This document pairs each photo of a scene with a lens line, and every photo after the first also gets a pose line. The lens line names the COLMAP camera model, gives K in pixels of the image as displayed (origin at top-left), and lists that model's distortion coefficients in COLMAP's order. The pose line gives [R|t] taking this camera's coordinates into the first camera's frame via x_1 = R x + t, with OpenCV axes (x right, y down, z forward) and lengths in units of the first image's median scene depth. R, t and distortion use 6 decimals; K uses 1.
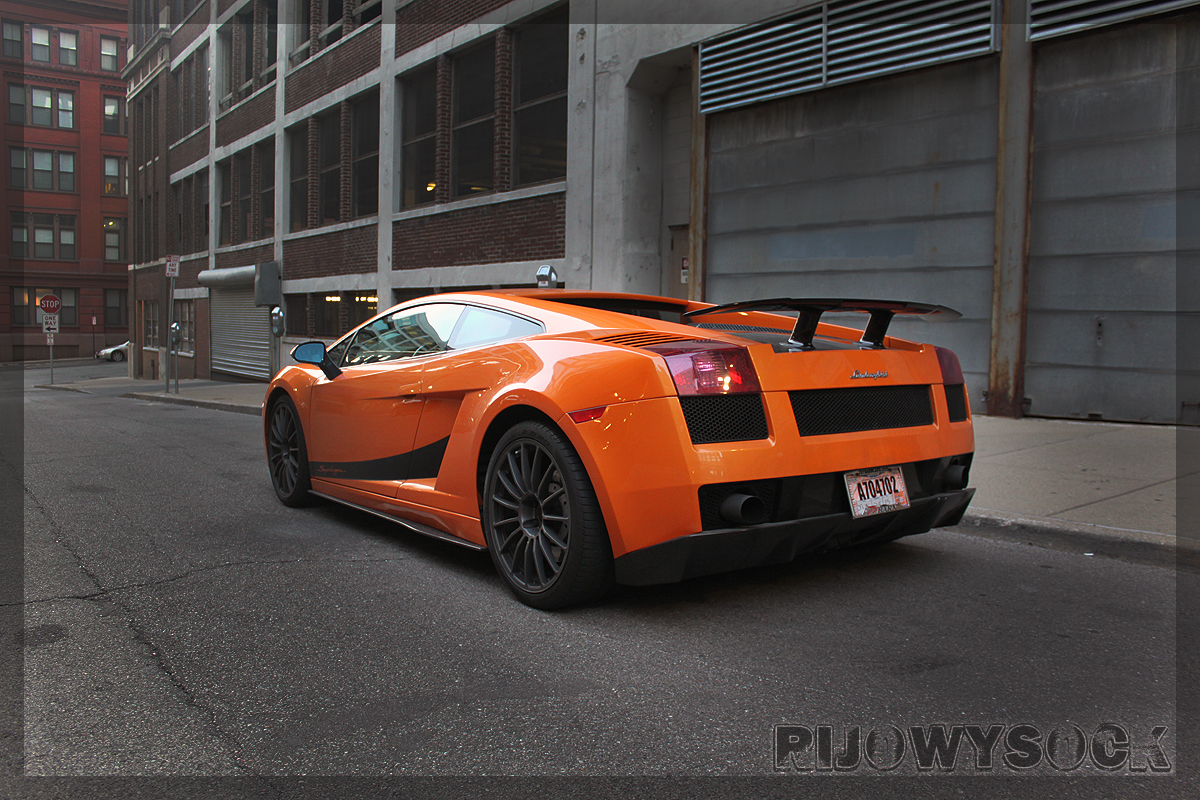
lens RADIAL K [[972.7, 0, 600.4], [0, 972.7, 364.9], [0, 0, 1]] dist [-0.201783, 0.173533]
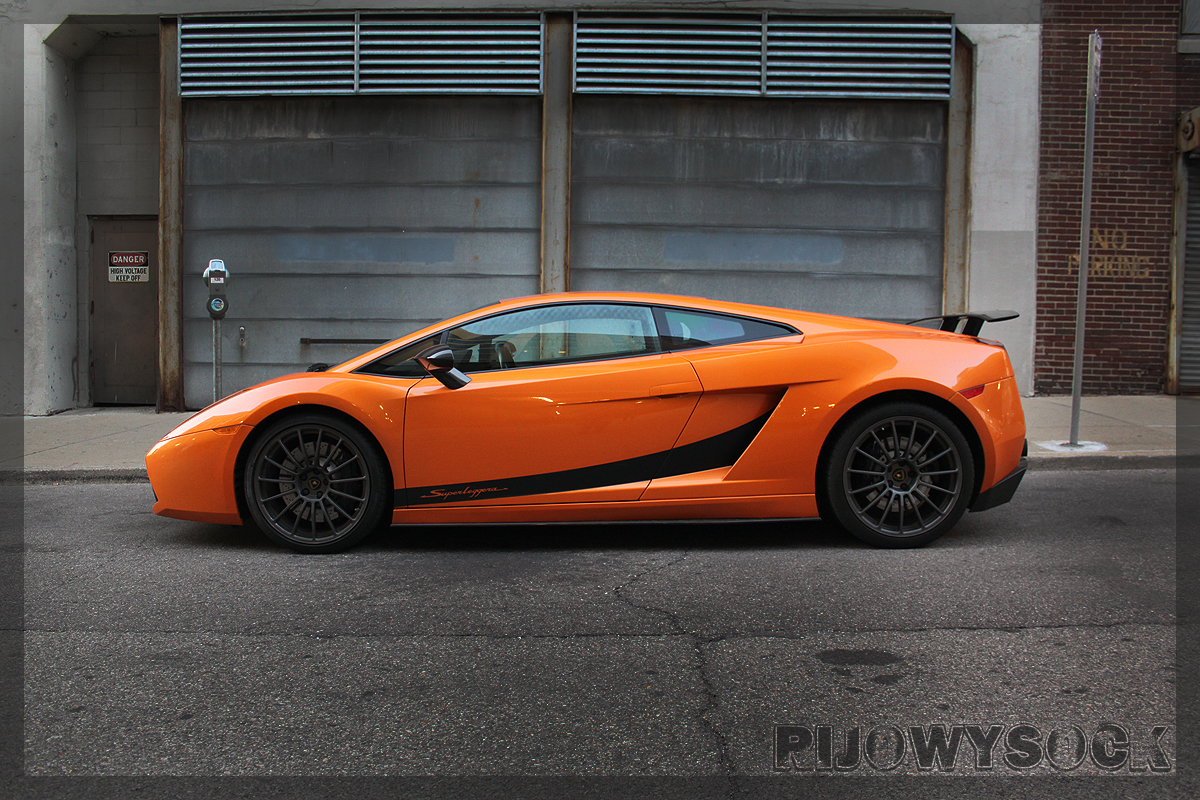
lens RADIAL K [[972.7, 0, 600.4], [0, 972.7, 364.9], [0, 0, 1]] dist [-0.201783, 0.173533]
pose [[0.597149, -0.031154, 0.801525, -0.436387], [0.035123, 0.999303, 0.012673, -0.004818], [-0.801361, 0.020584, 0.597827, 0.184265]]
